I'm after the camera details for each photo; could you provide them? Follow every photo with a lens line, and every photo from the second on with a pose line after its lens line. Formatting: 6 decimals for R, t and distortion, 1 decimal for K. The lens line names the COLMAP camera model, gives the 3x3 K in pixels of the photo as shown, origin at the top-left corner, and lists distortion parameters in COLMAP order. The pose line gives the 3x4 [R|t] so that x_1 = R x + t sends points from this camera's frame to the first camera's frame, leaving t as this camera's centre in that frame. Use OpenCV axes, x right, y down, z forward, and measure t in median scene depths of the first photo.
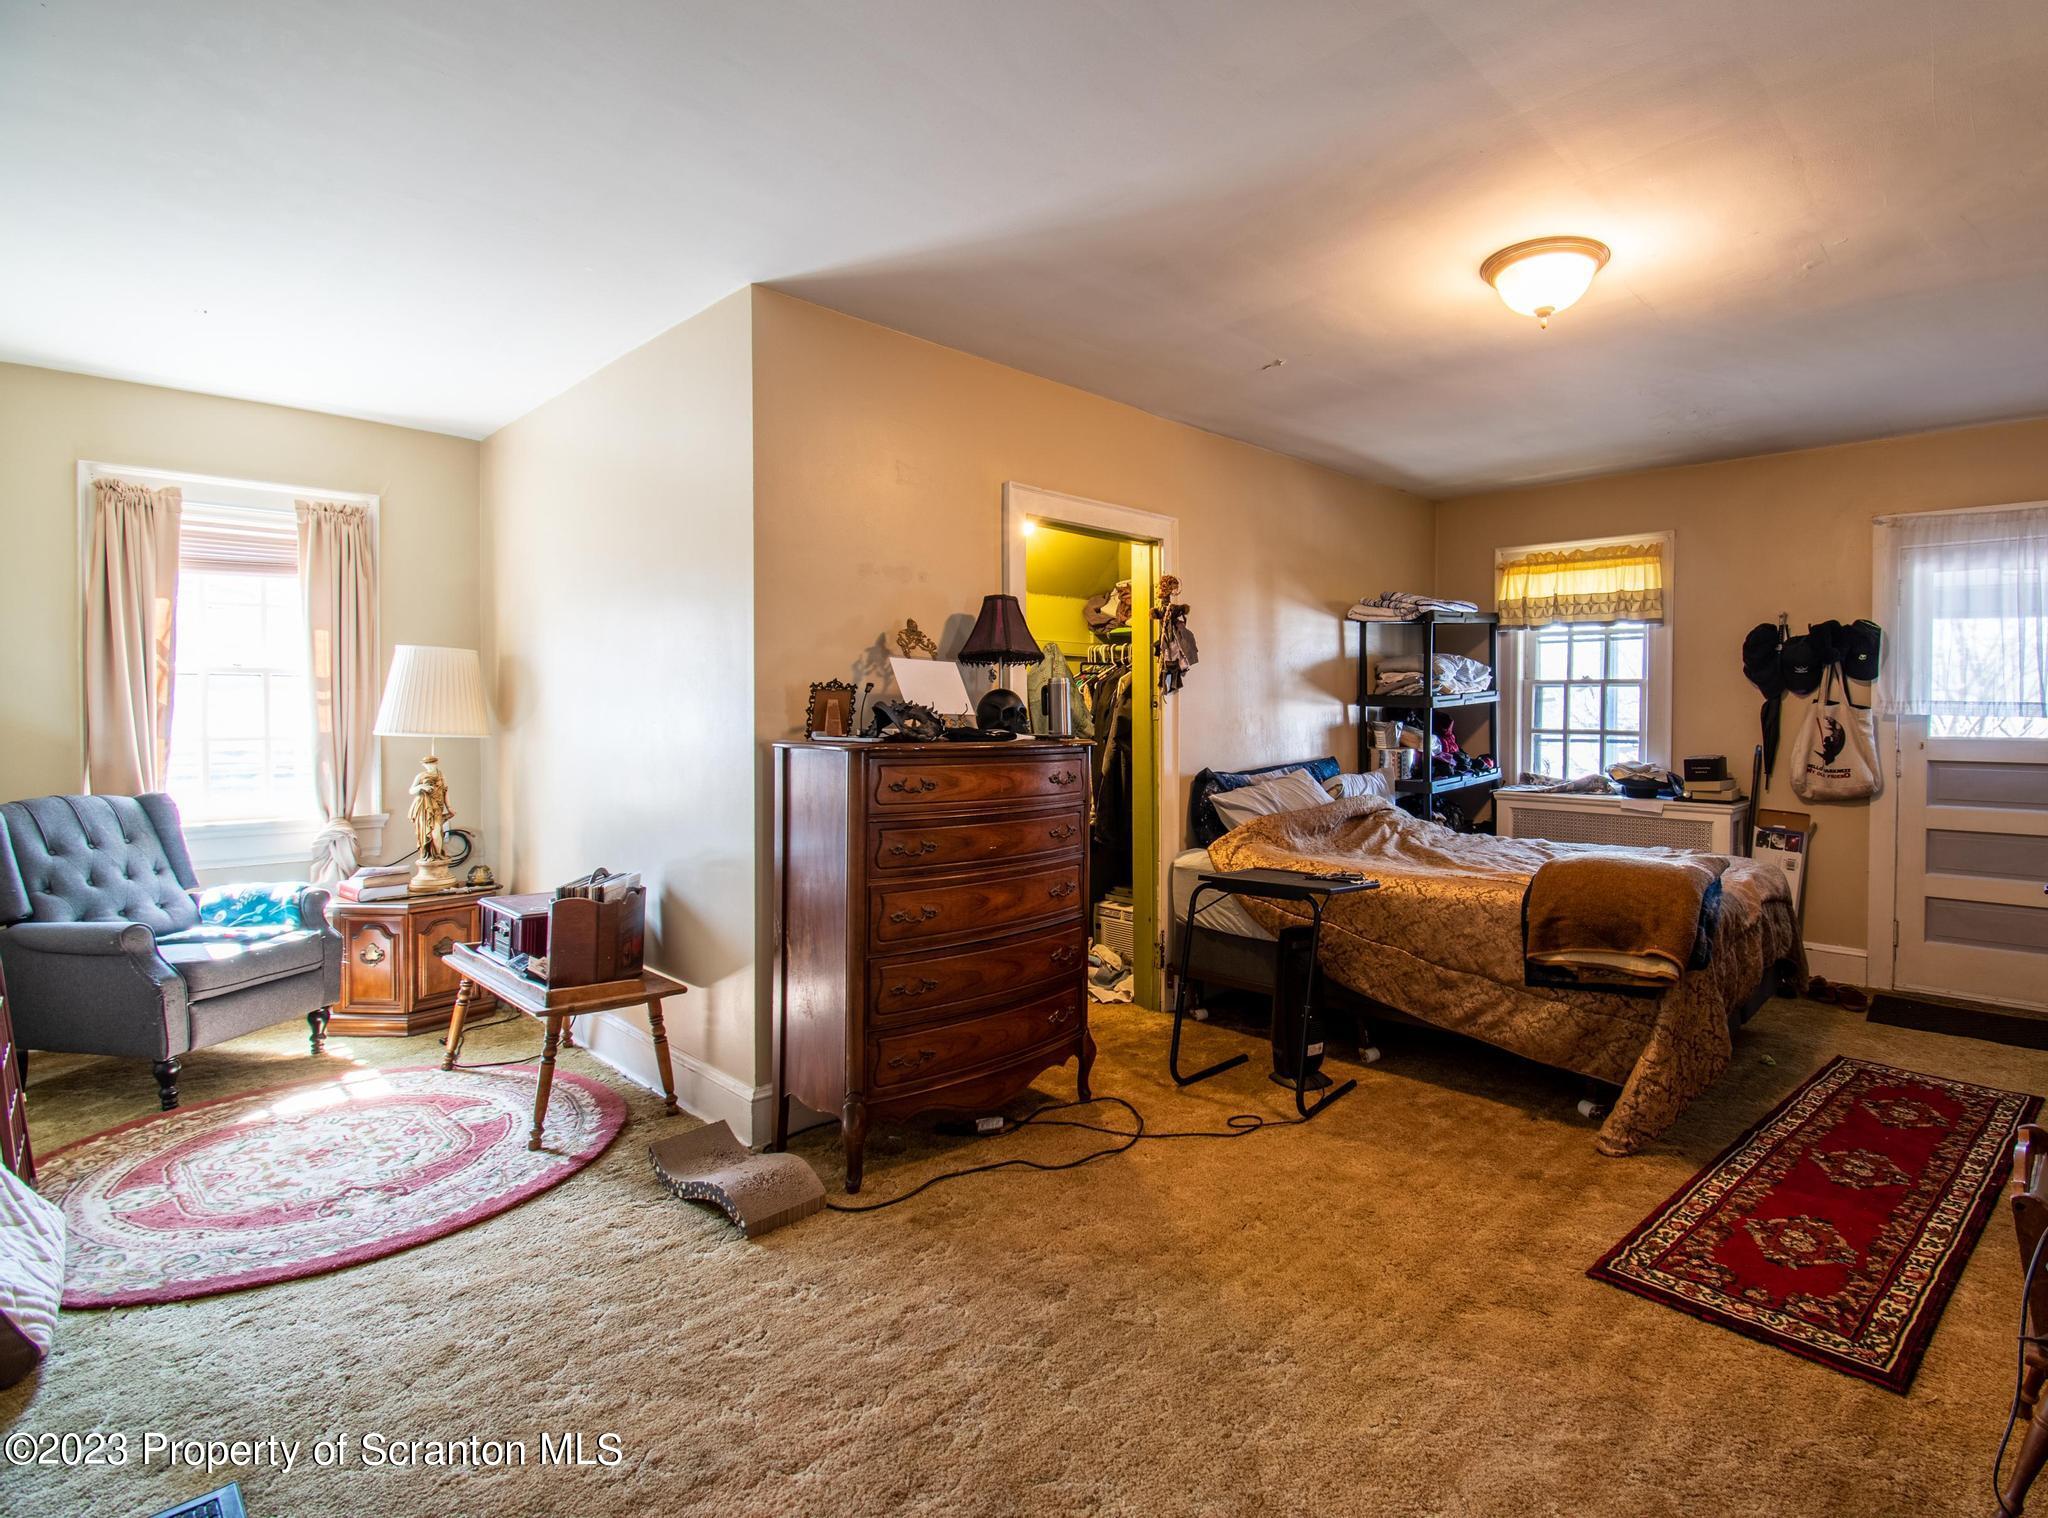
lens RADIAL K [[1112.1, 0, 1024.0], [0, 1112.1, 759.0], [0, 0, 1]] dist [-0.003808, -0.001968]
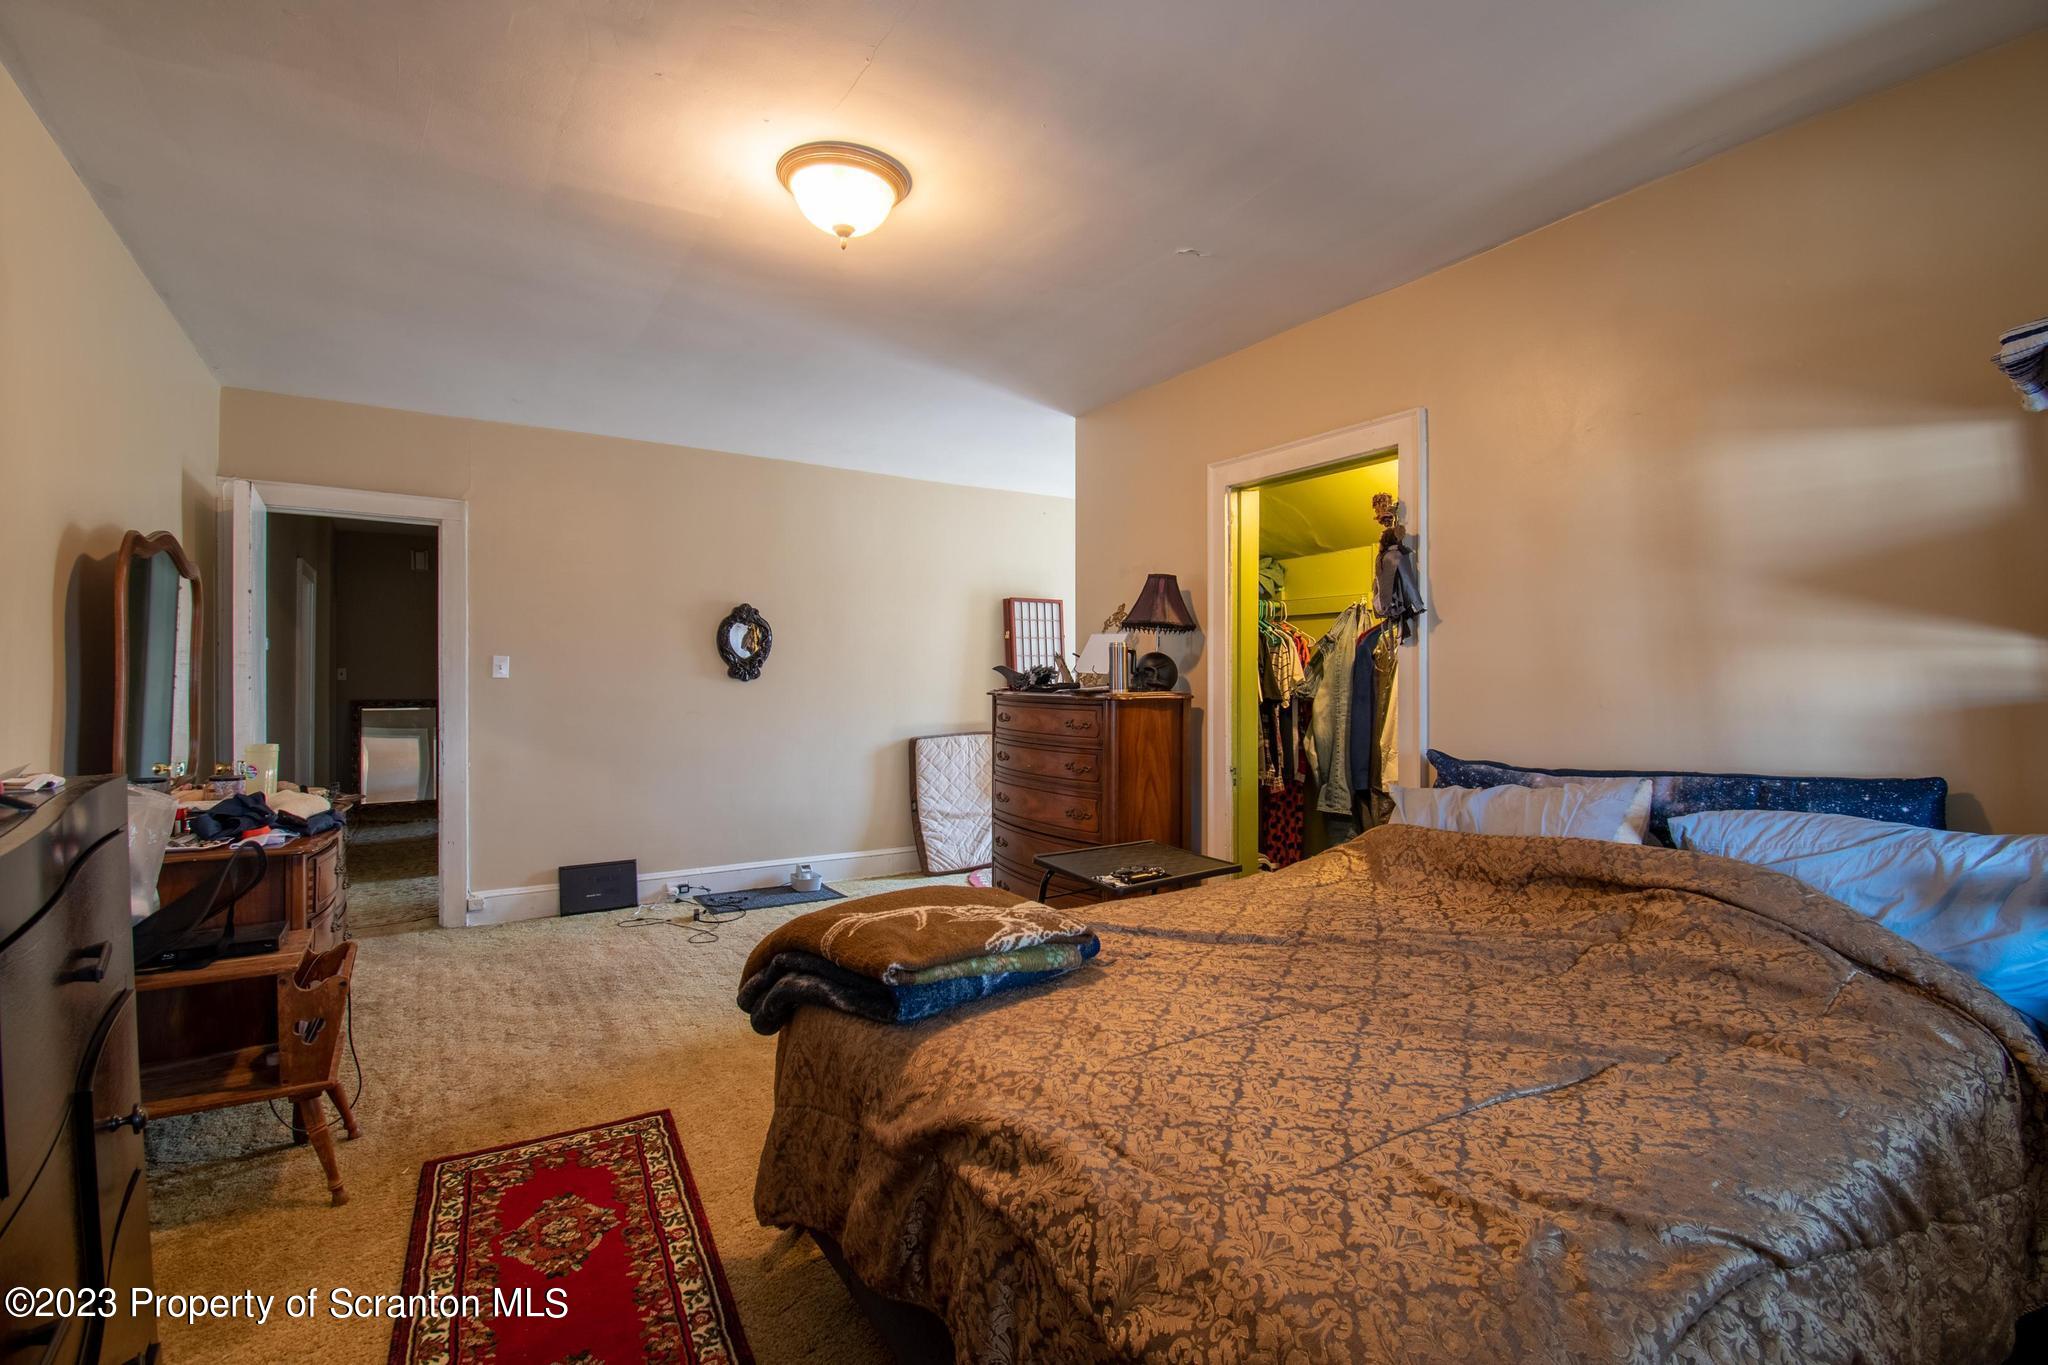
lens RADIAL K [[920.6, 0, 1024.0], [0, 920.6, 682.5], [0, 0, 1]] dist [0.002247, 0.000004]
pose [[-0.235384, -0.006458, -0.971881, 1.325072], [-0.050936, 0.998686, 0.005700, -0.040251], [0.970567, 0.050845, -0.235403, 1.497539]]
